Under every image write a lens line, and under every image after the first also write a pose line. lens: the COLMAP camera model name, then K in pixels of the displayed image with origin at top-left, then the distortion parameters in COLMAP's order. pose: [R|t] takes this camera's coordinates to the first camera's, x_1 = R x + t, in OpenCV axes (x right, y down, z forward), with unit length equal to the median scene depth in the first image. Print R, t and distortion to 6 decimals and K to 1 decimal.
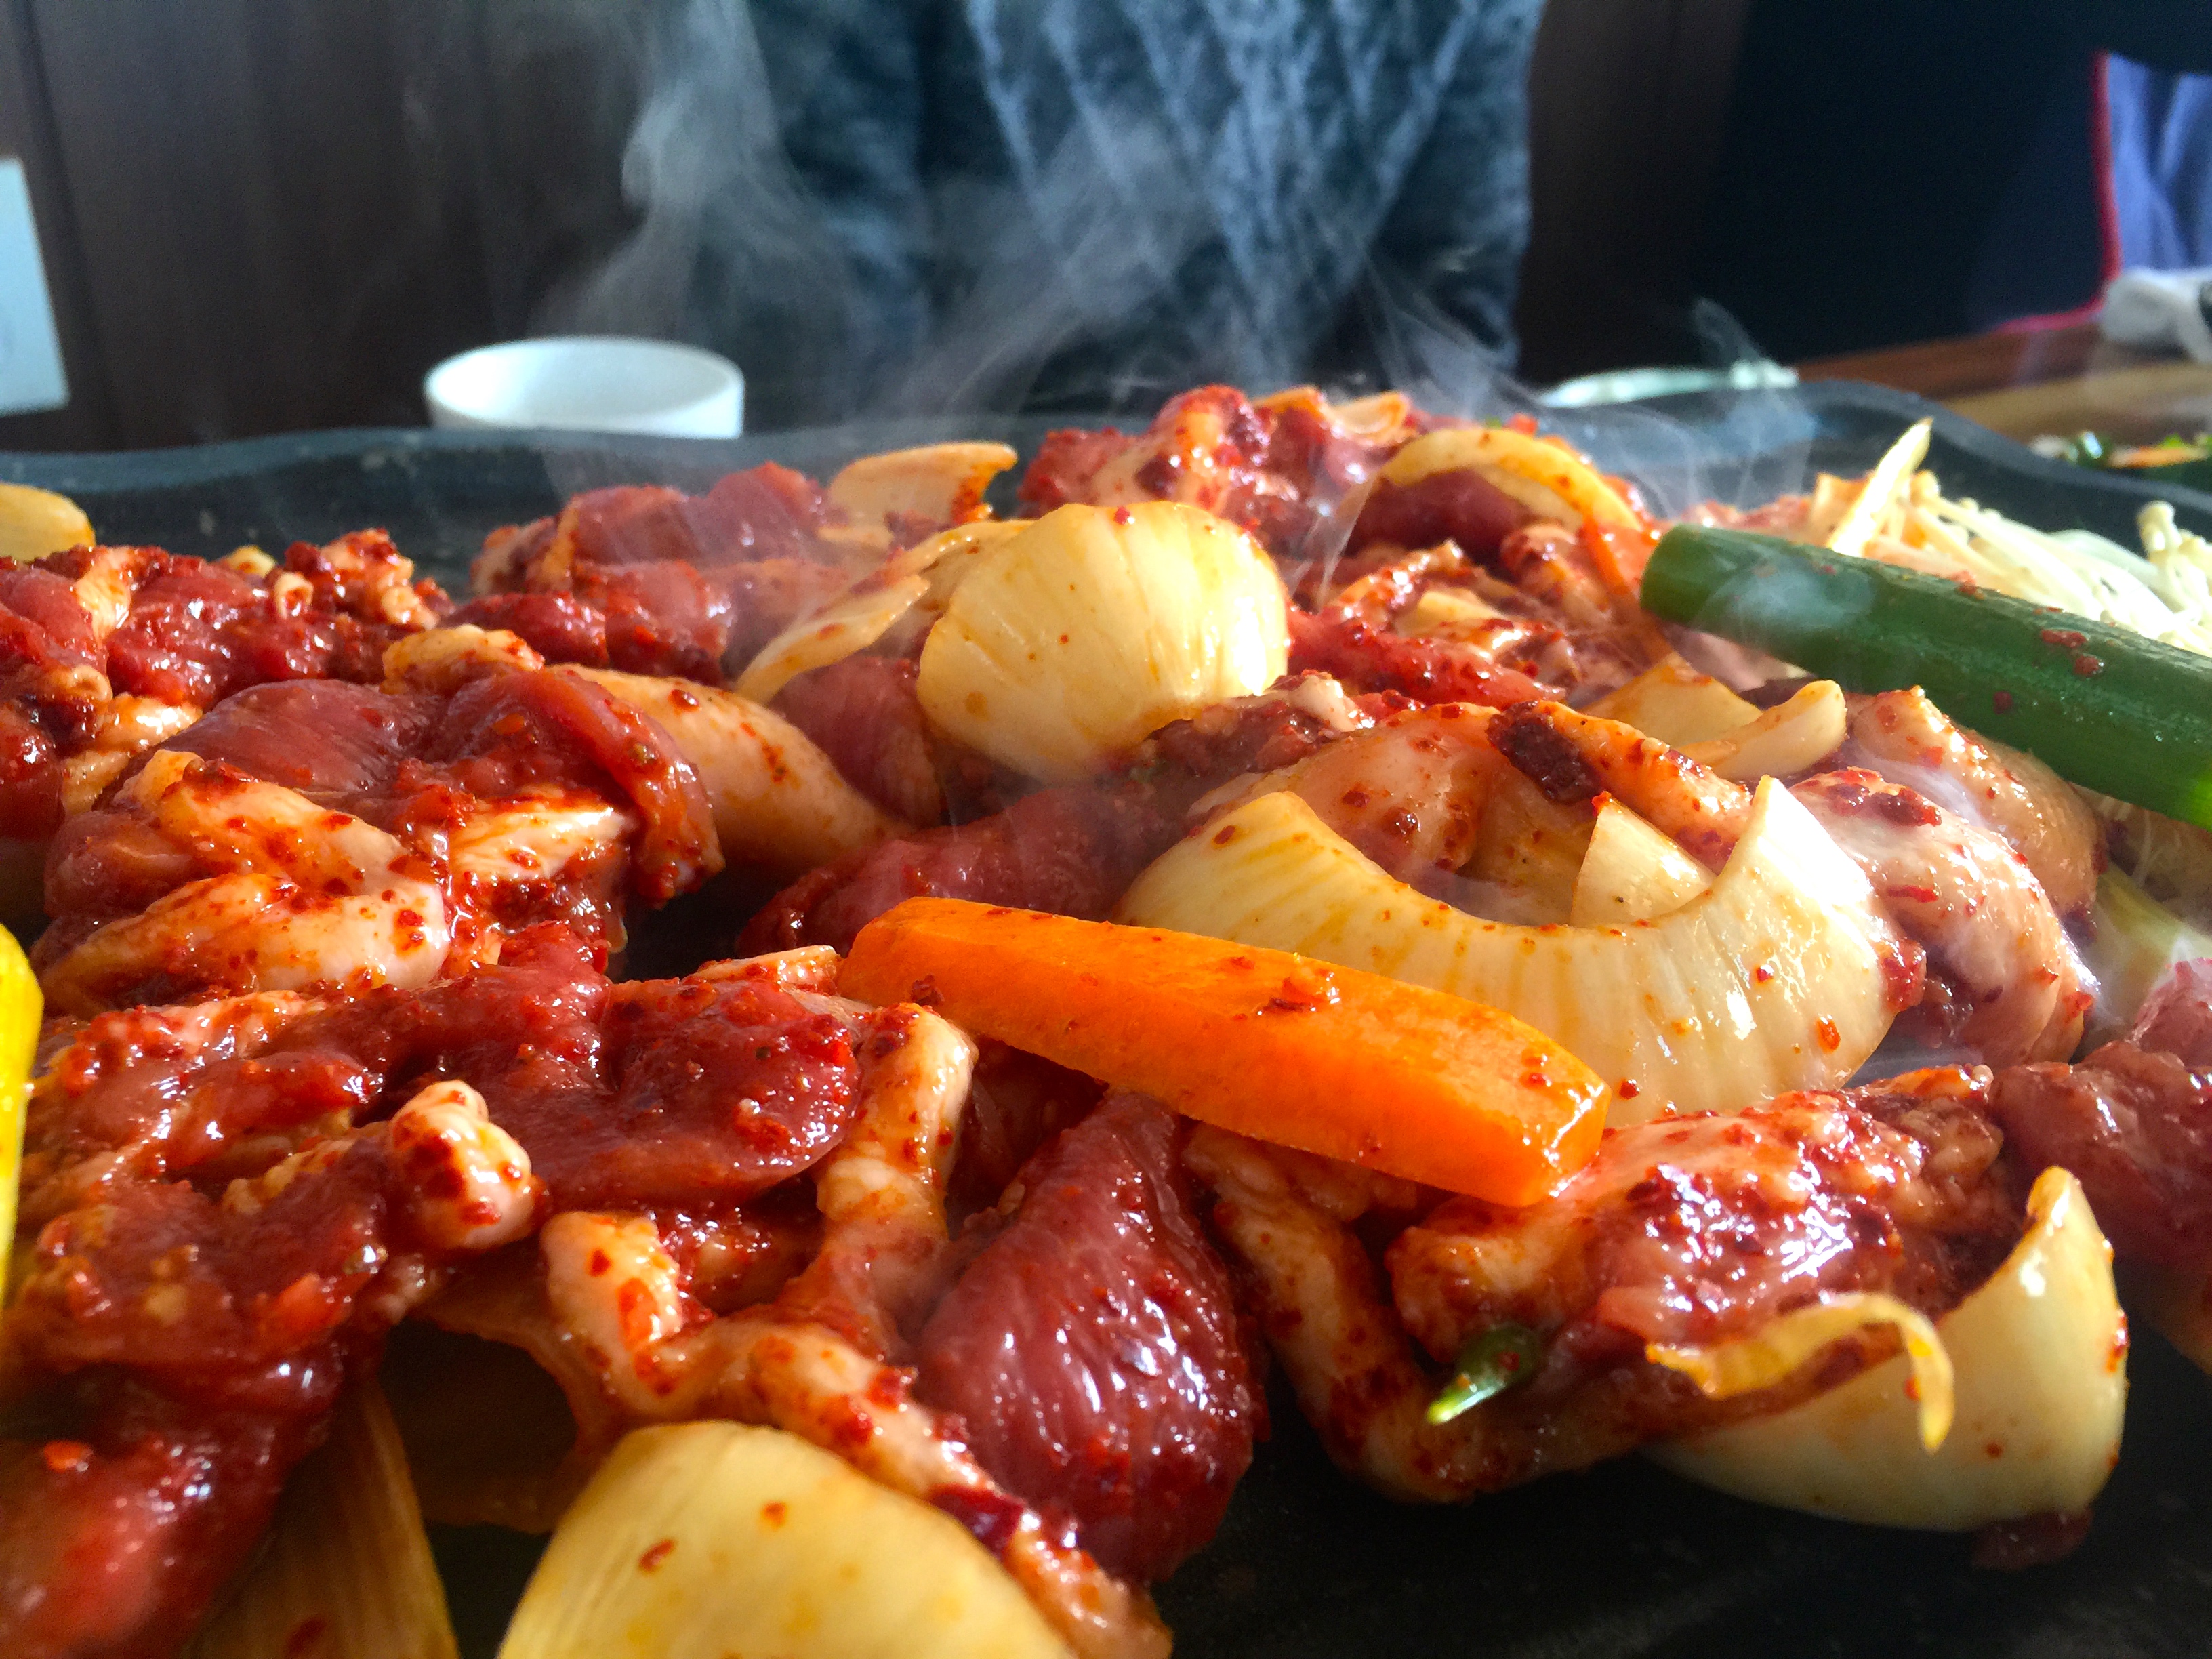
lens RADIAL K [[1940.7, 0, 1106.0], [0, 1940.7, 829.5], [0, 0, 1]] dist [0.062059, -0.132349]
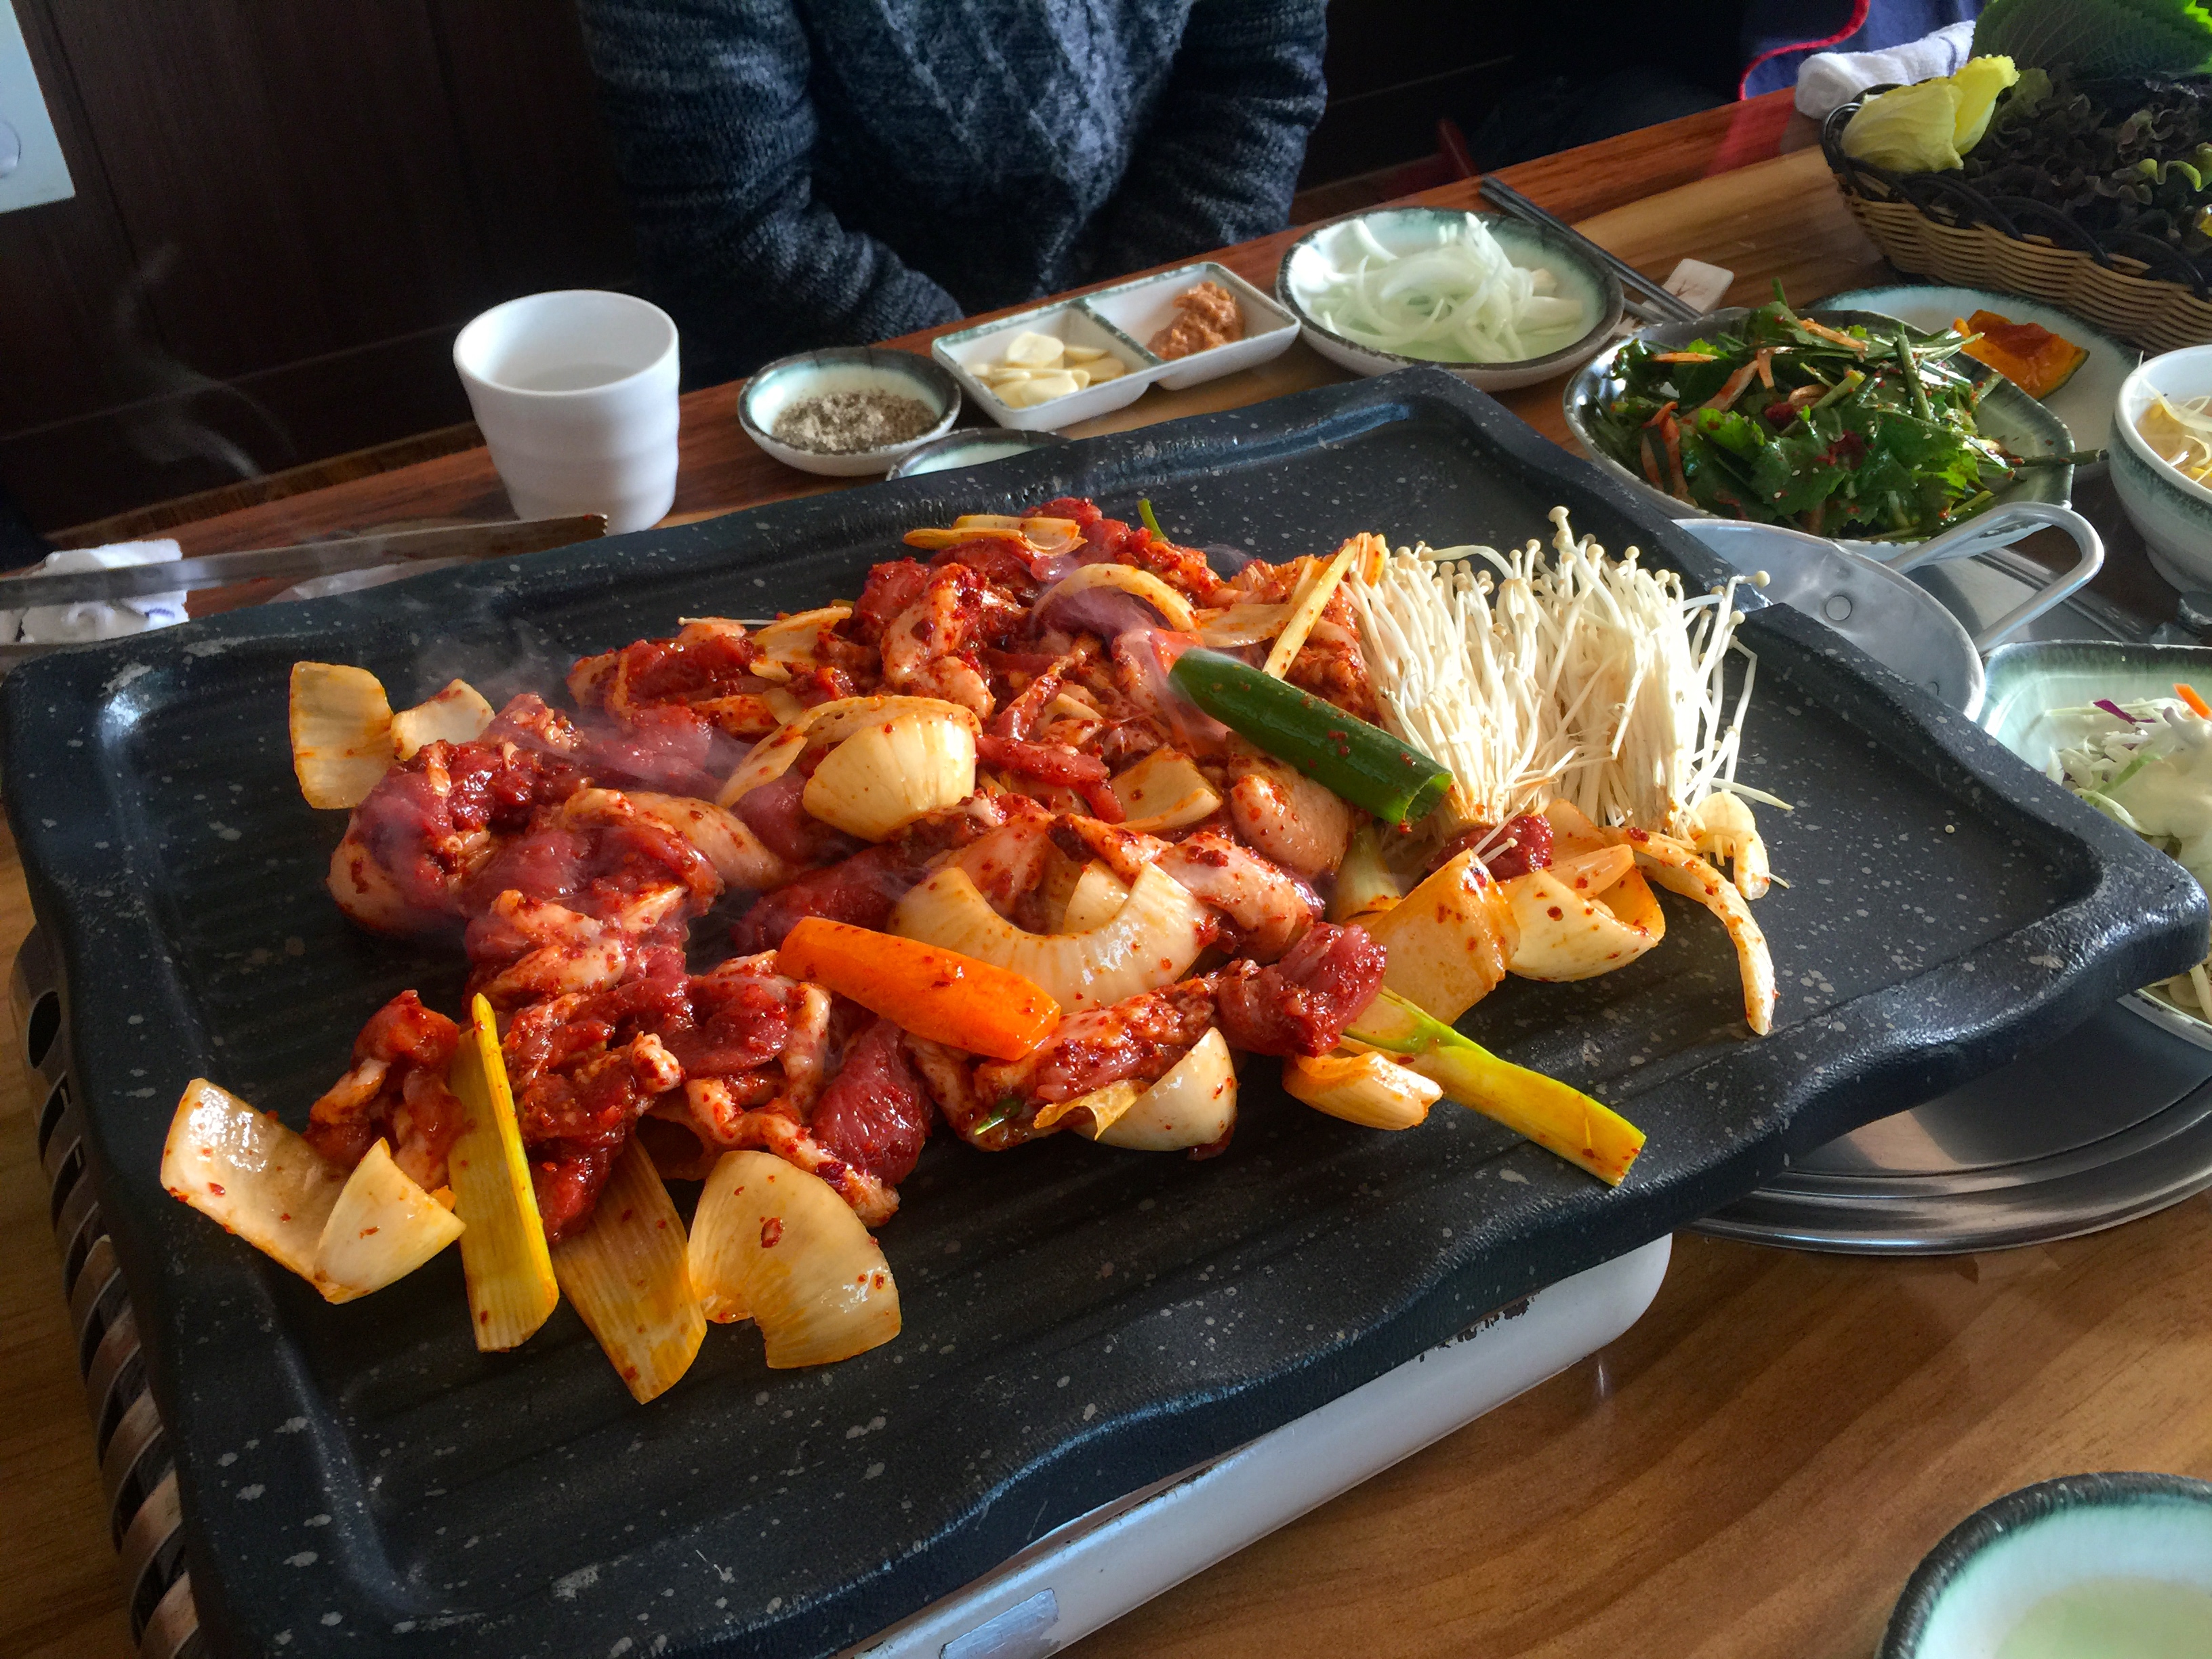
lens RADIAL K [[1940.7, 0, 1106.0], [0, 1940.7, 829.5], [0, 0, 1]] dist [0.062059, -0.132349]
pose [[0.998696, -0.044175, 0.025572, 0.263037], [0.037440, 0.974503, 0.221228, -0.715801], [-0.034692, -0.219983, 0.974887, -1.630785]]
